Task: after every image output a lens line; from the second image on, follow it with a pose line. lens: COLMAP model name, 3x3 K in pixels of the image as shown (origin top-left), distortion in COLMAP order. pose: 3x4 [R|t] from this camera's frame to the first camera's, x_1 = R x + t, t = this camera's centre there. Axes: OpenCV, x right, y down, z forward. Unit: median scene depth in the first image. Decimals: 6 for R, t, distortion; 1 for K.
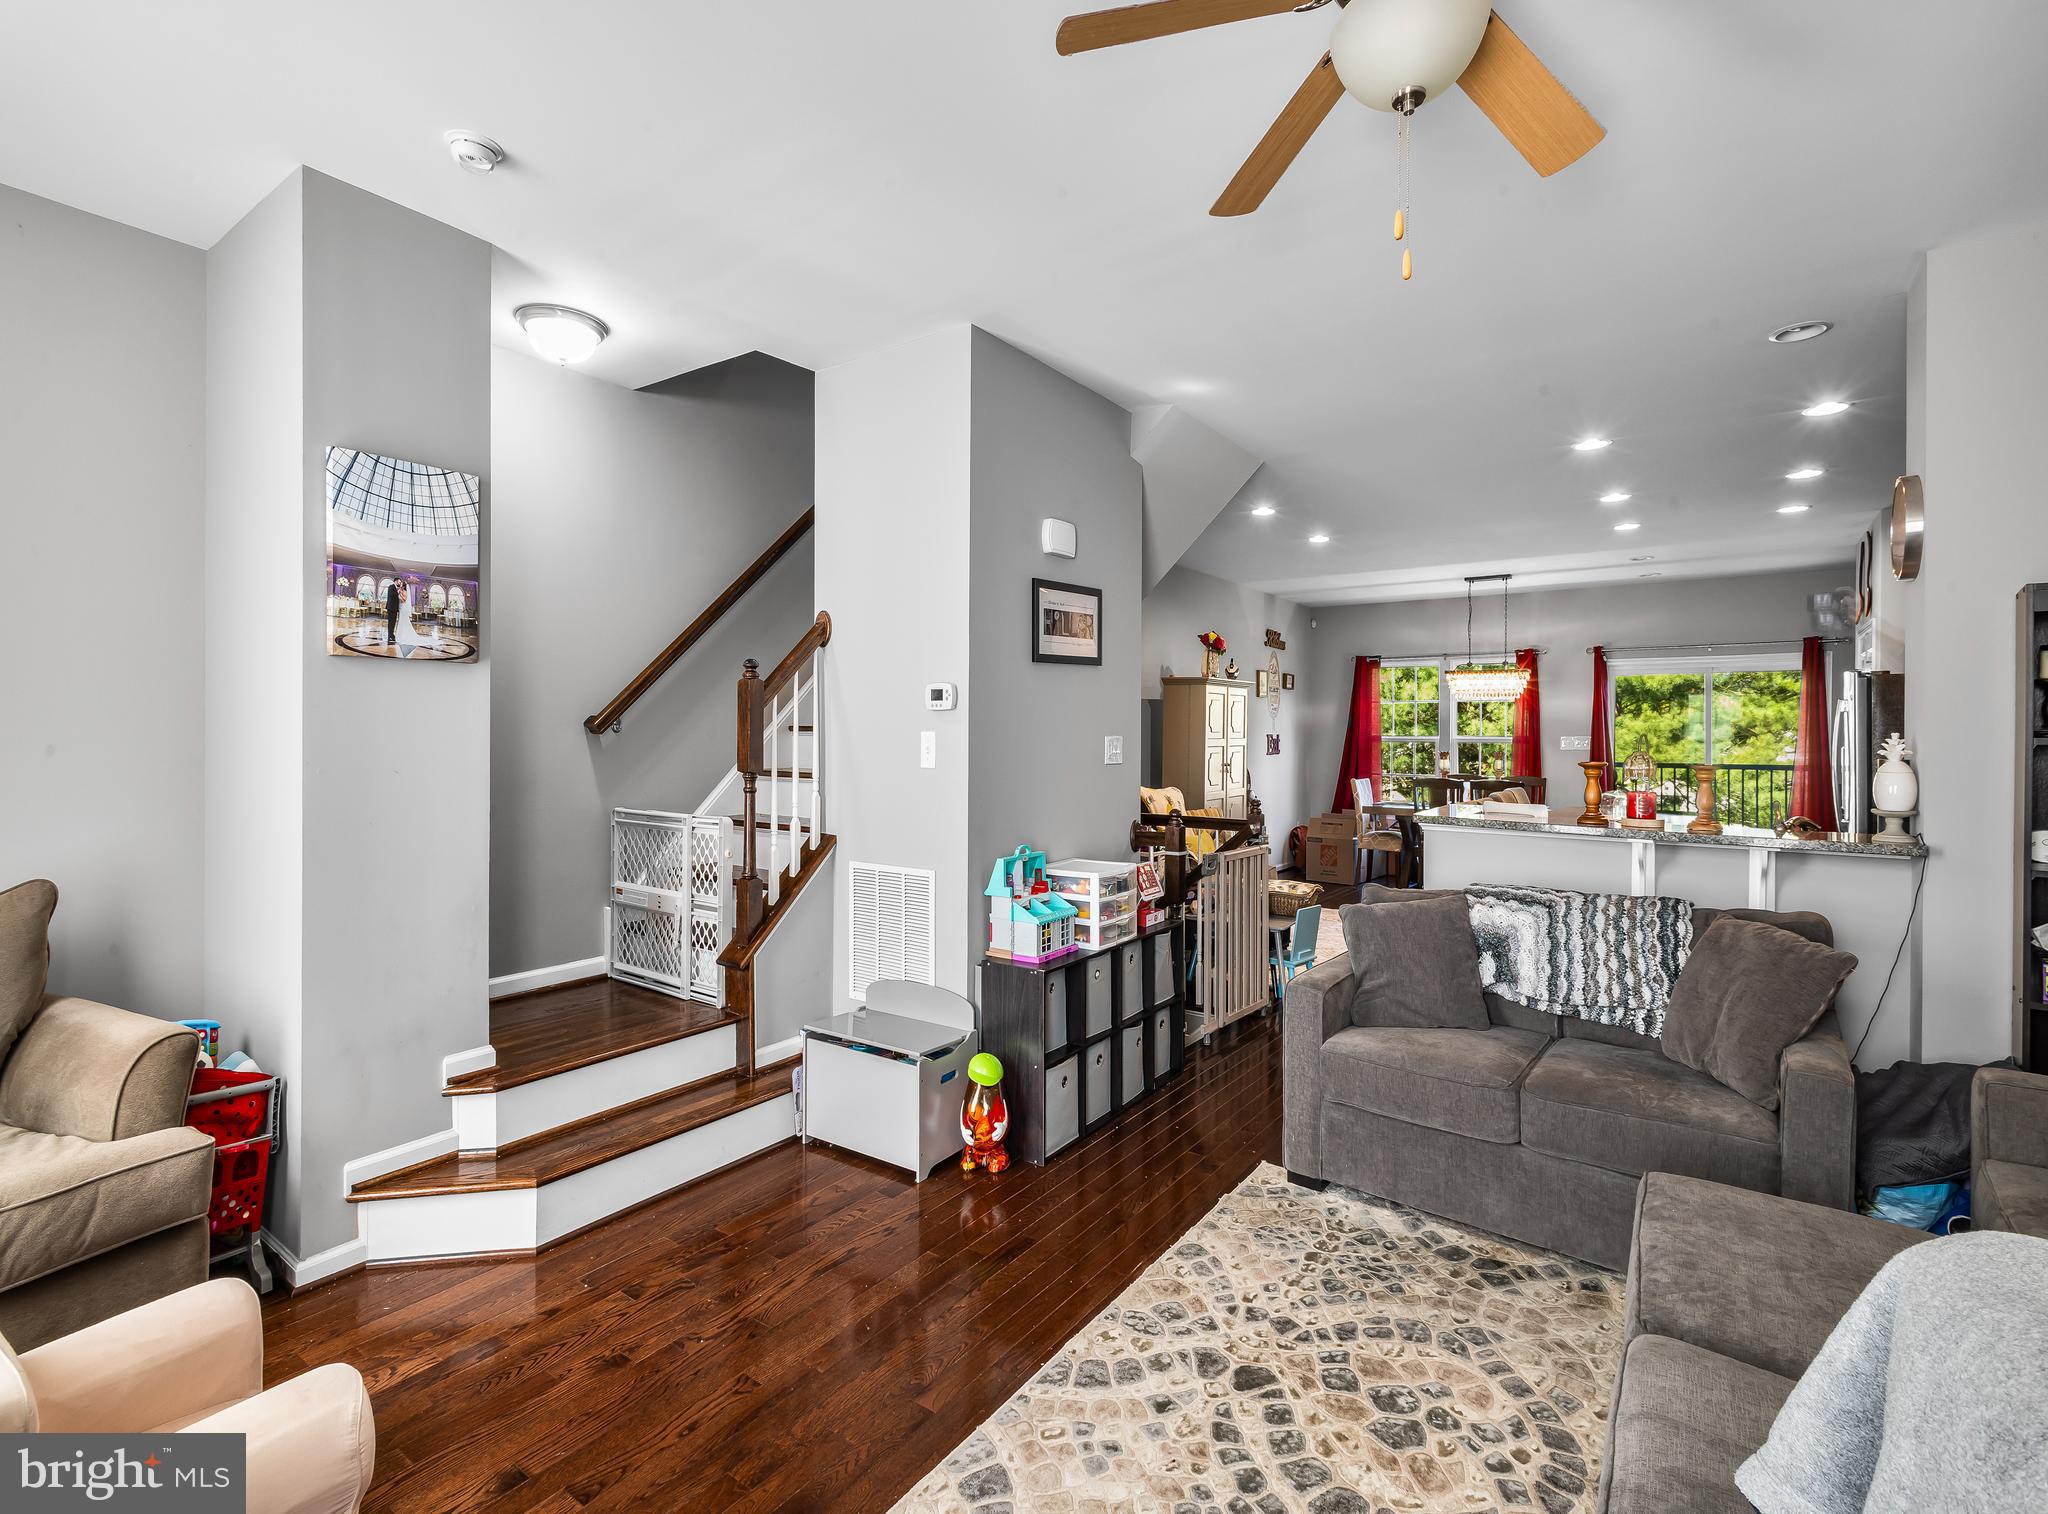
lens RADIAL K [[956.4, 0, 1024.0], [0, 956.4, 757.0], [0, 0, 1]] dist [0.000984, 0.000215]
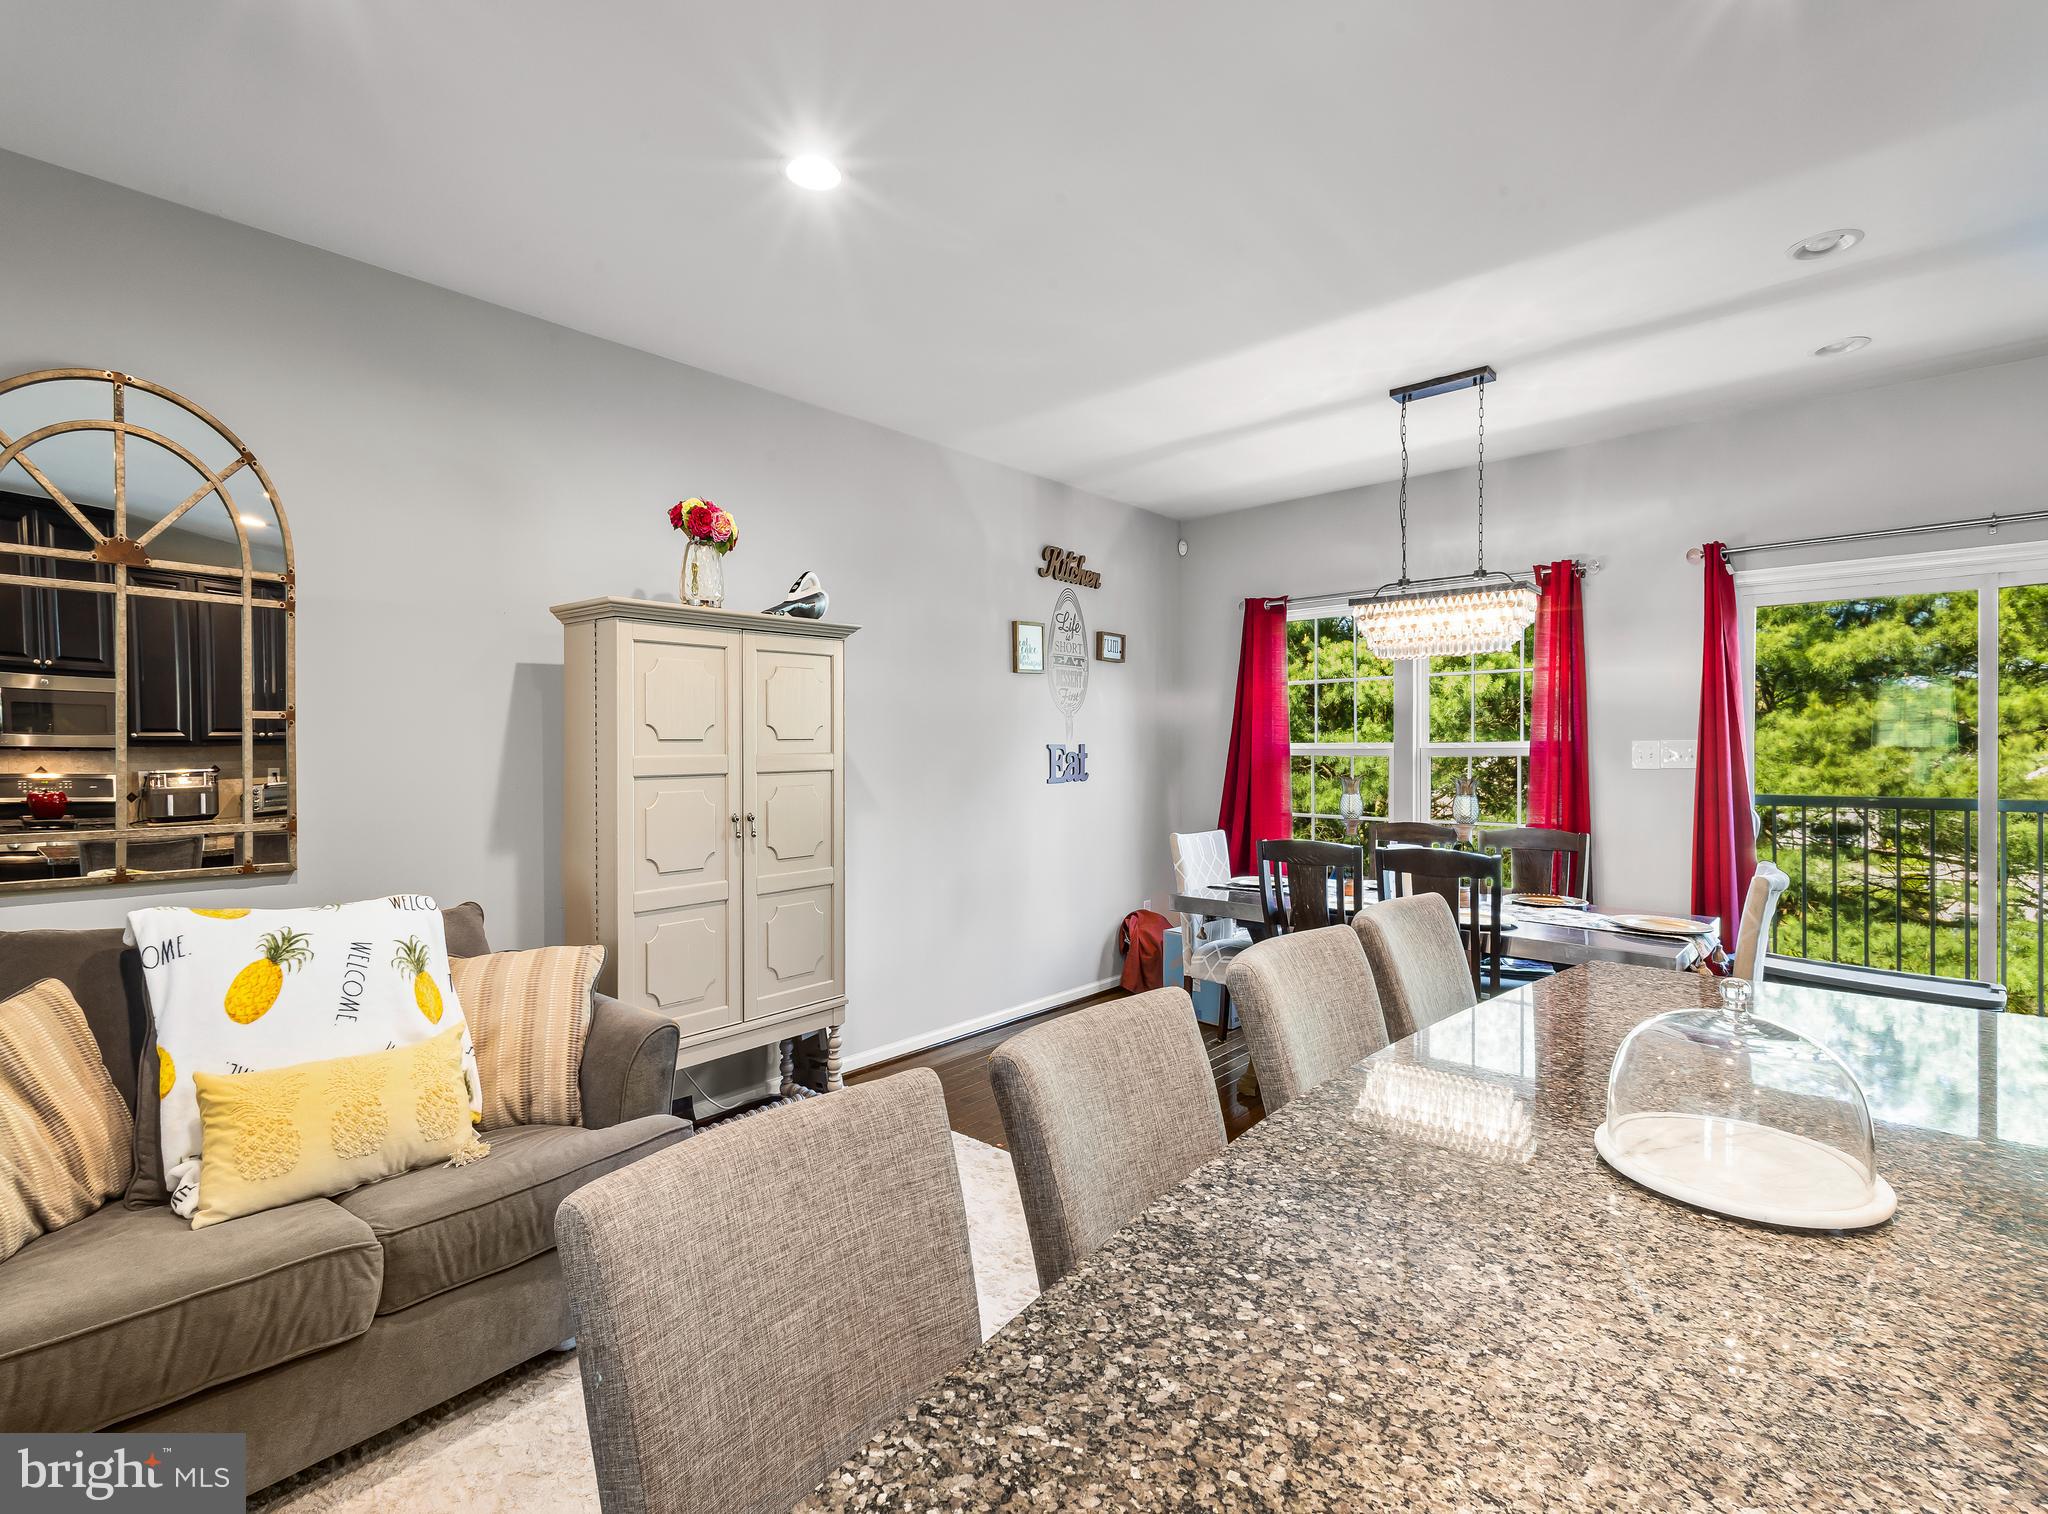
lens RADIAL K [[956.4, 0, 1024.0], [0, 956.4, 757.0], [0, 0, 1]] dist [0.000984, 0.000215]
pose [[0.994141, -0.009573, -0.107669, 0.279805], [0.008064, 0.999863, -0.014437, -0.008907], [0.107792, 0.013484, 0.994082, 0.445732]]
